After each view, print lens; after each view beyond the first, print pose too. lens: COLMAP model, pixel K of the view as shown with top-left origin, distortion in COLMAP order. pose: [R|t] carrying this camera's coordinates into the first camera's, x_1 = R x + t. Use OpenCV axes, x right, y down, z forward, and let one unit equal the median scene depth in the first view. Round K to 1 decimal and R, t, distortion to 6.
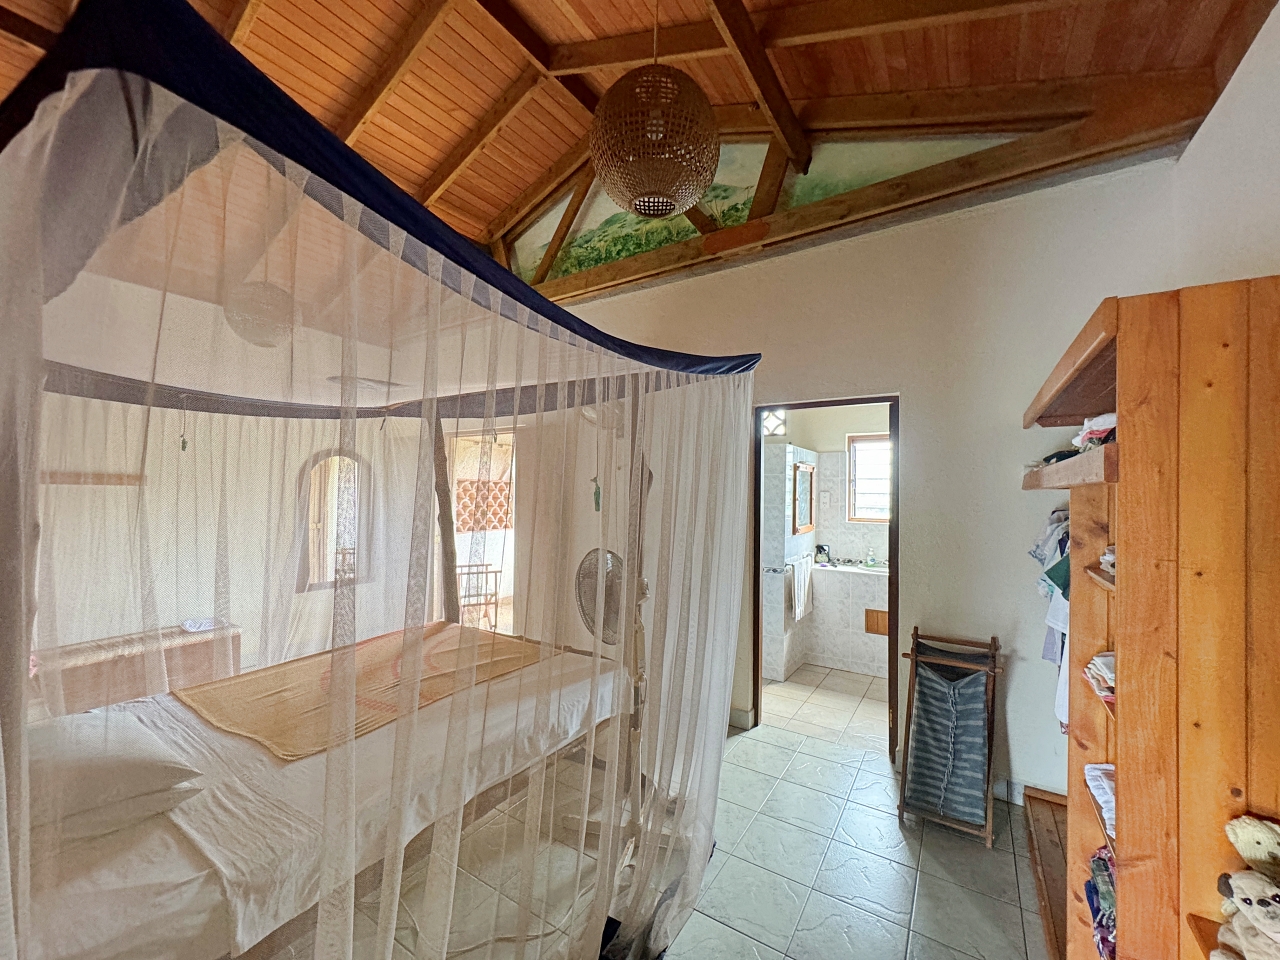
lens RADIAL K [[509.4, 0, 638.3], [0, 509.4, 482.9], [0, 0, 1]] dist [-0.006621, 0.001342]
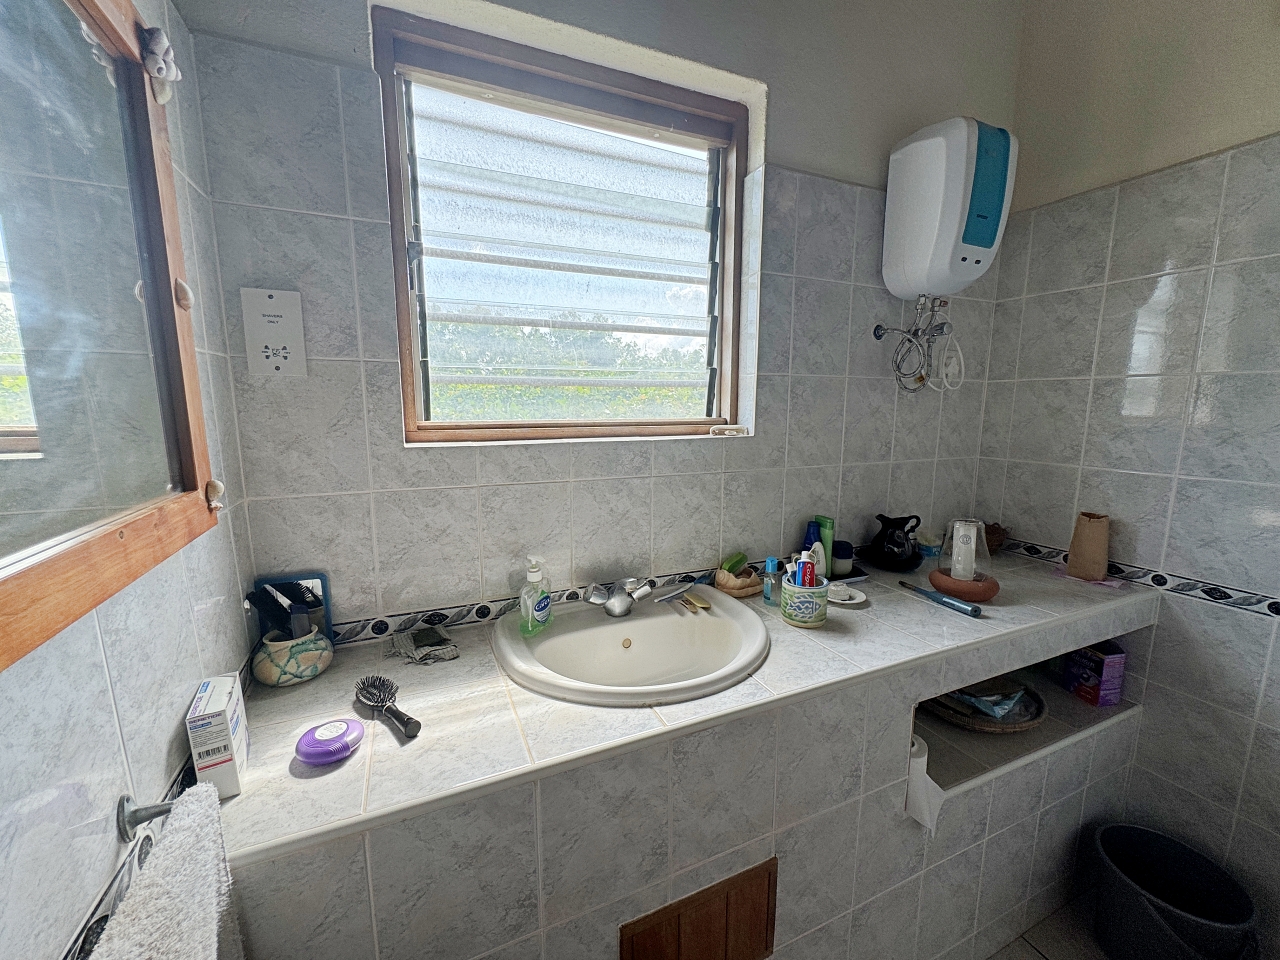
lens RADIAL K [[509.4, 0, 637.1], [0, 509.4, 481.3], [0, 0, 1]] dist [-0.006621, 0.001342]
pose [[0.544442, -0.131665, 0.828400, 0.282497], [-0.003354, 0.987254, 0.159117, 0.056821], [-0.838792, -0.089409, 0.537061, 0.796691]]
